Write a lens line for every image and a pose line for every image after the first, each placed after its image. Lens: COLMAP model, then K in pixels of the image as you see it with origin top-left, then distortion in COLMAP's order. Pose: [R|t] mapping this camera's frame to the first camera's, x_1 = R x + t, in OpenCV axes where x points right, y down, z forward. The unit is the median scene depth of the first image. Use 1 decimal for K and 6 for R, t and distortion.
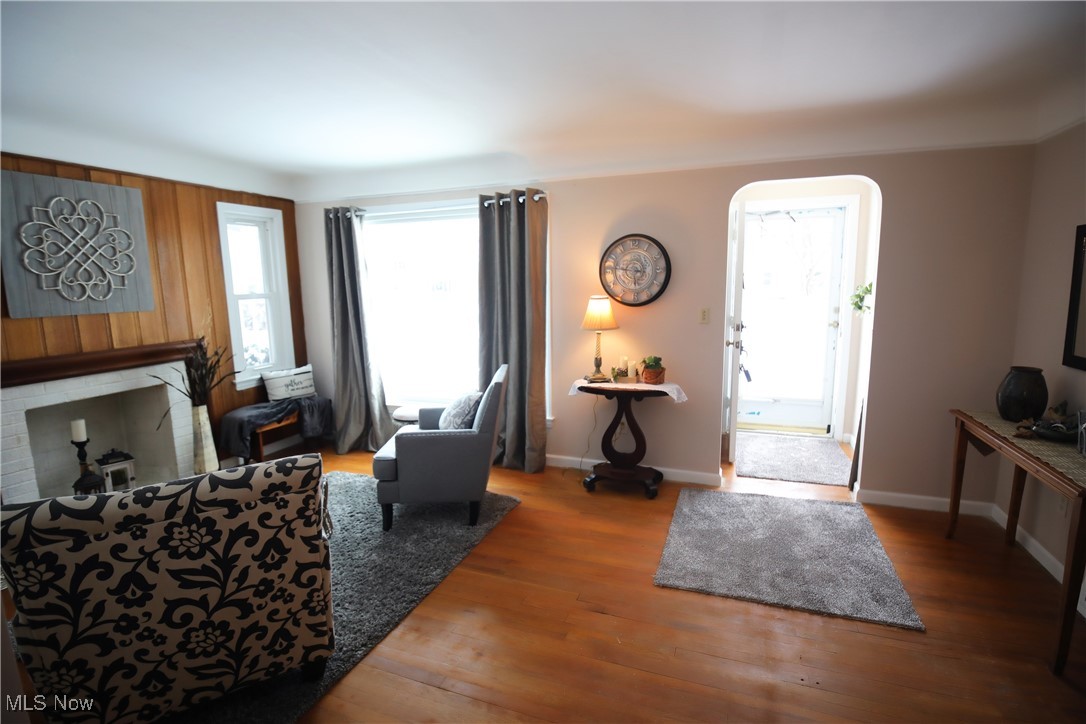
lens RADIAL K [[526.4, 0, 545.9], [0, 526.4, 364.4], [0, 0, 1]] dist [-0.024510, -0.005041]
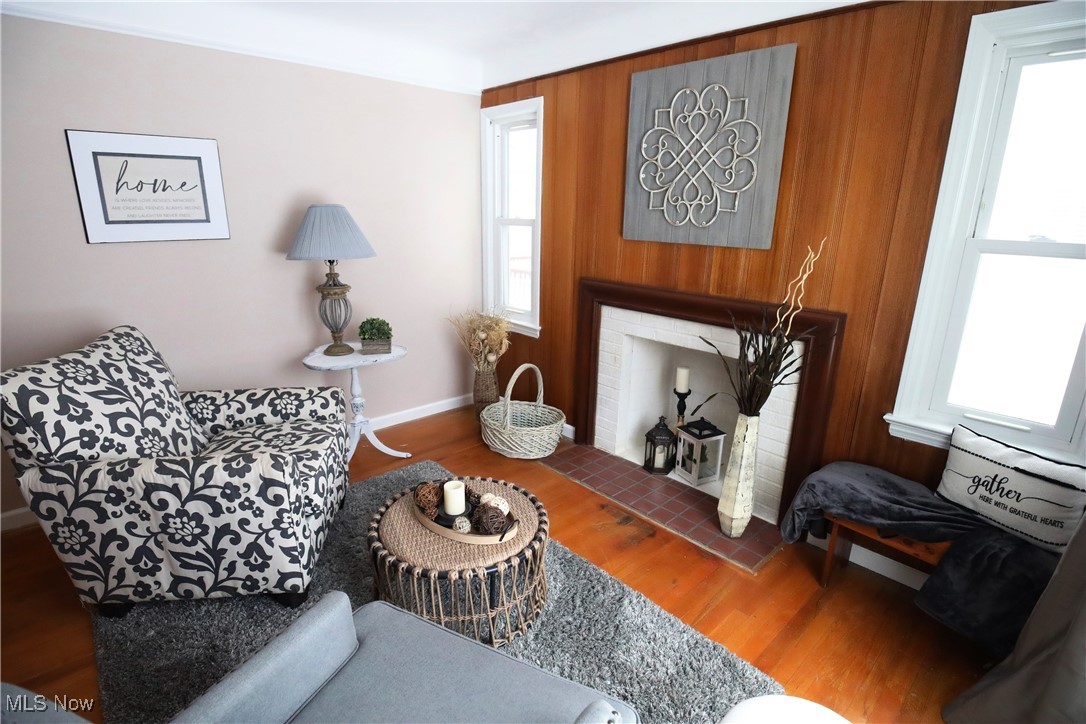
lens RADIAL K [[526.4, 0, 545.4], [0, 526.4, 366.2], [0, 0, 1]] dist [-0.024510, -0.005041]
pose [[-0.442829, 0.257391, -0.858867, -0.052912], [-0.155914, 0.921209, 0.356462, -0.166286], [0.882946, 0.291761, -0.367807, 1.086644]]
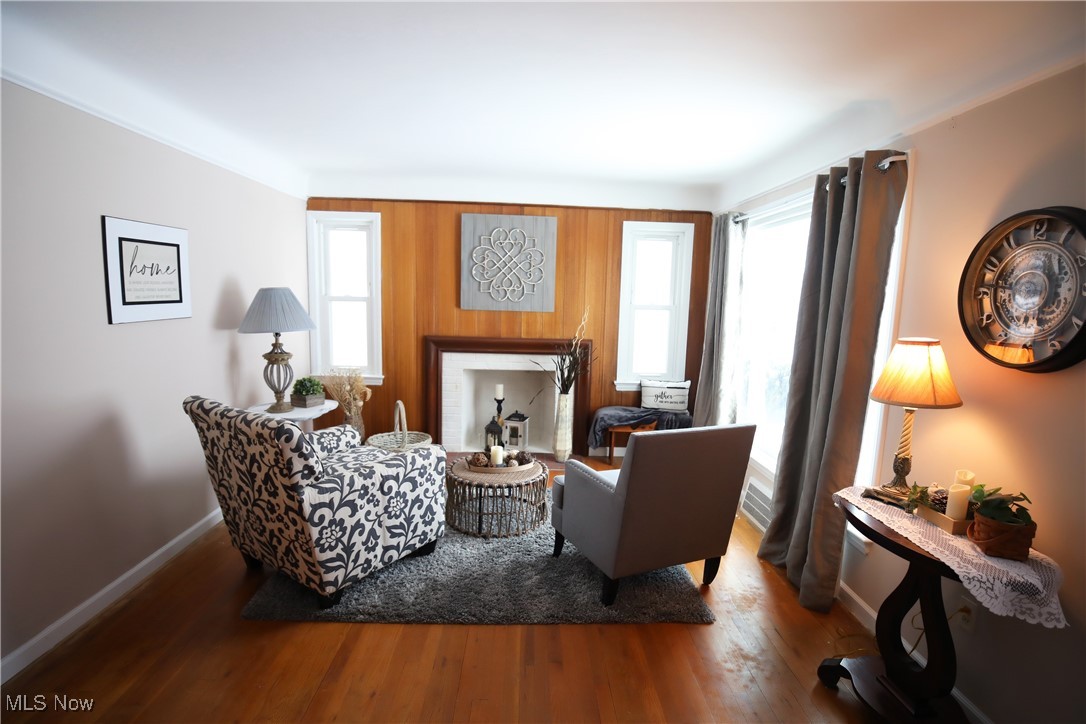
lens RADIAL K [[526.4, 0, 546.1], [0, 526.4, 365.5], [0, 0, 1]] dist [-0.024510, -0.005041]
pose [[0.386353, 0.150183, -0.910042, 0.445673], [-0.179641, 0.980013, 0.085464, -0.087384], [0.904688, 0.130462, 0.405610, 0.503099]]
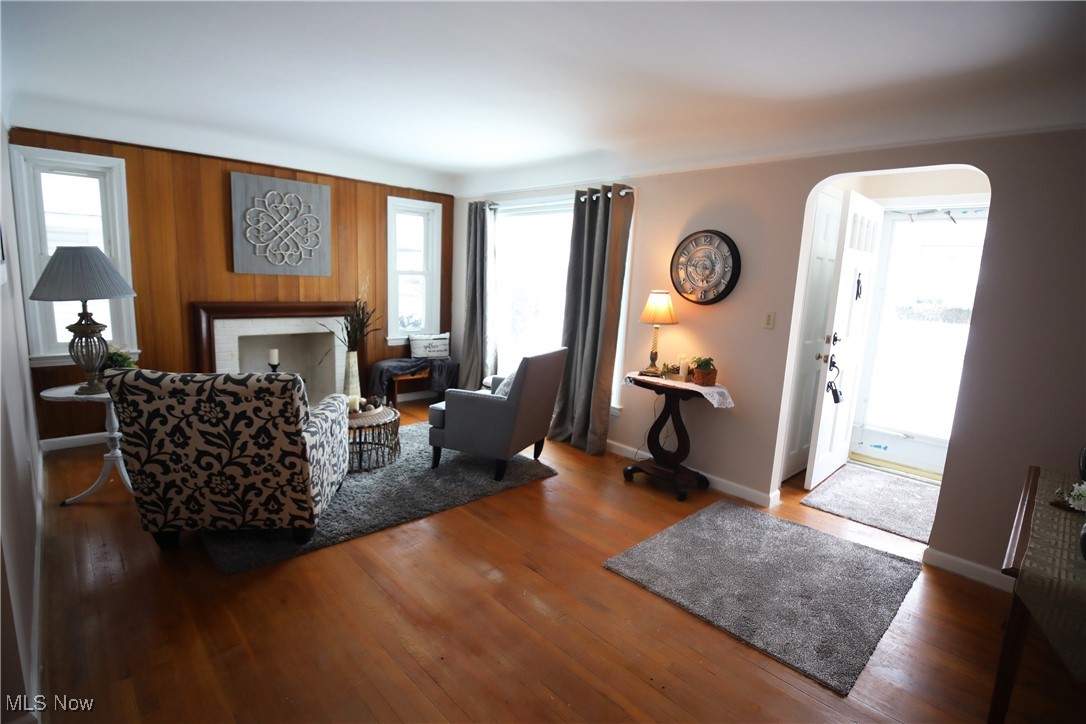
lens RADIAL K [[526.4, 0, 546.8], [0, 526.4, 365.5], [0, 0, 1]] dist [-0.024510, -0.005041]
pose [[0.900108, 0.132451, -0.415045, 0.361403], [-0.130672, 0.990882, 0.032827, 0.007120], [0.415608, 0.024687, 0.909209, 0.001687]]
